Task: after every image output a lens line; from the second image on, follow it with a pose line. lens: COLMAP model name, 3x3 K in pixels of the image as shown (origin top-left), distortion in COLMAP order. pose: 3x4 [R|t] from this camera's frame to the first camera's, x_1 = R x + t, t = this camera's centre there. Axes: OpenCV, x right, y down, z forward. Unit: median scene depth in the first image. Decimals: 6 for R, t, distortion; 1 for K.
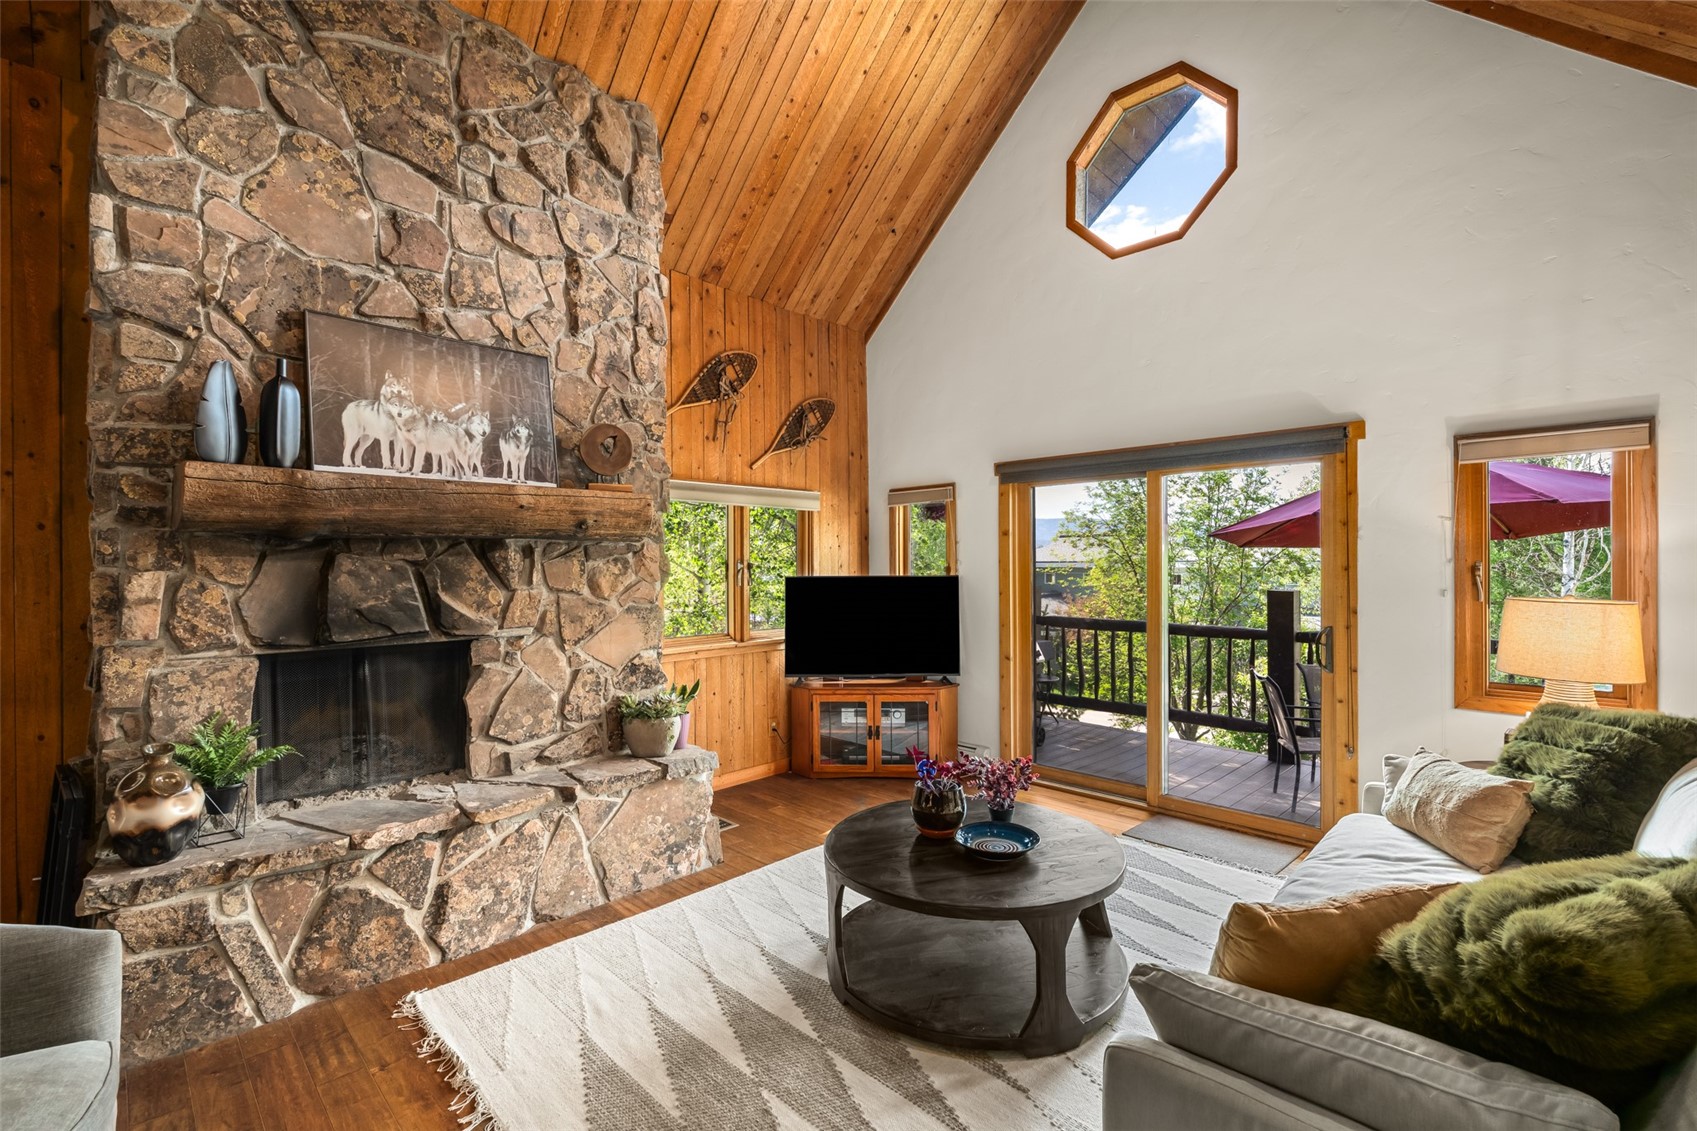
lens RADIAL K [[788.7, 0, 815.4], [0, 788.7, 561.2], [0, 0, 1]] dist [-0.002867, 0.000285]
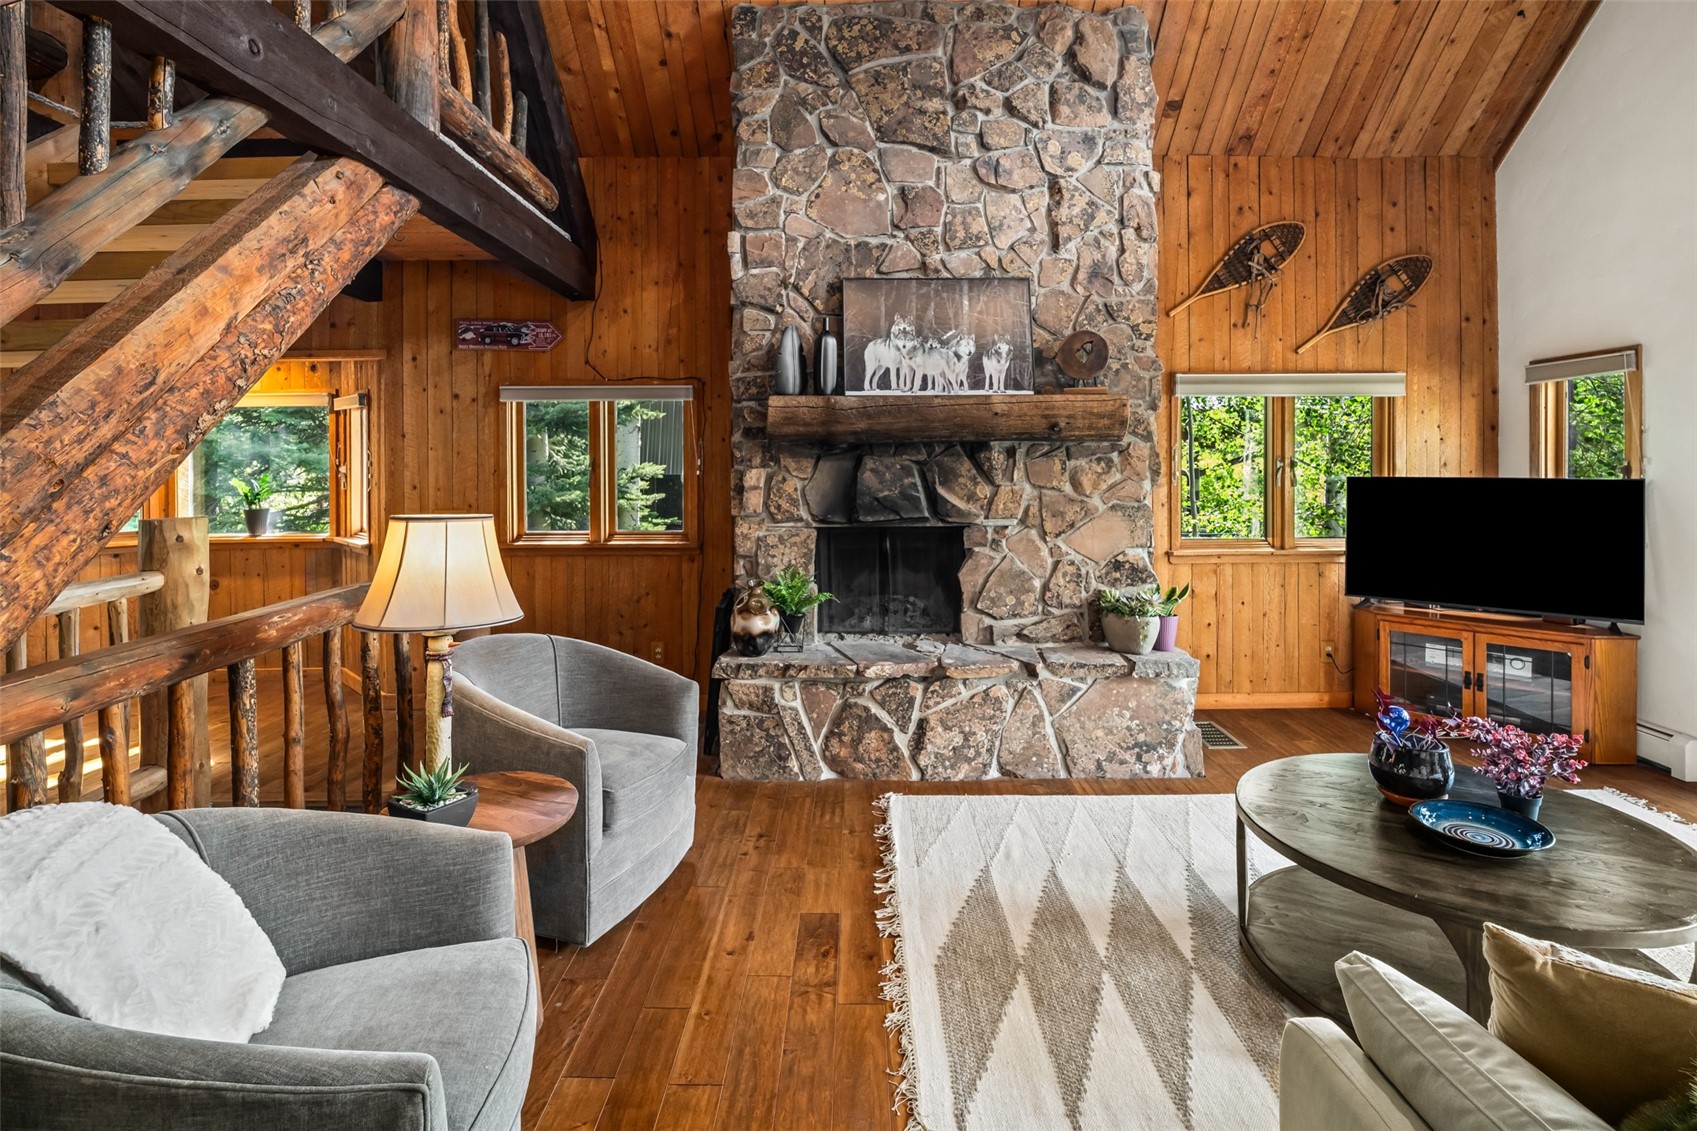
lens RADIAL K [[788.1, 0, 806.2], [0, 788.1, 460.8], [0, 0, 1]] dist [-0.002801, 0.000323]
pose [[0.692684, 0.001037, -0.721241, 0.274161], [0.004913, 0.999969, 0.006156, -0.009127], [0.721225, -0.007808, 0.692657, -0.000997]]
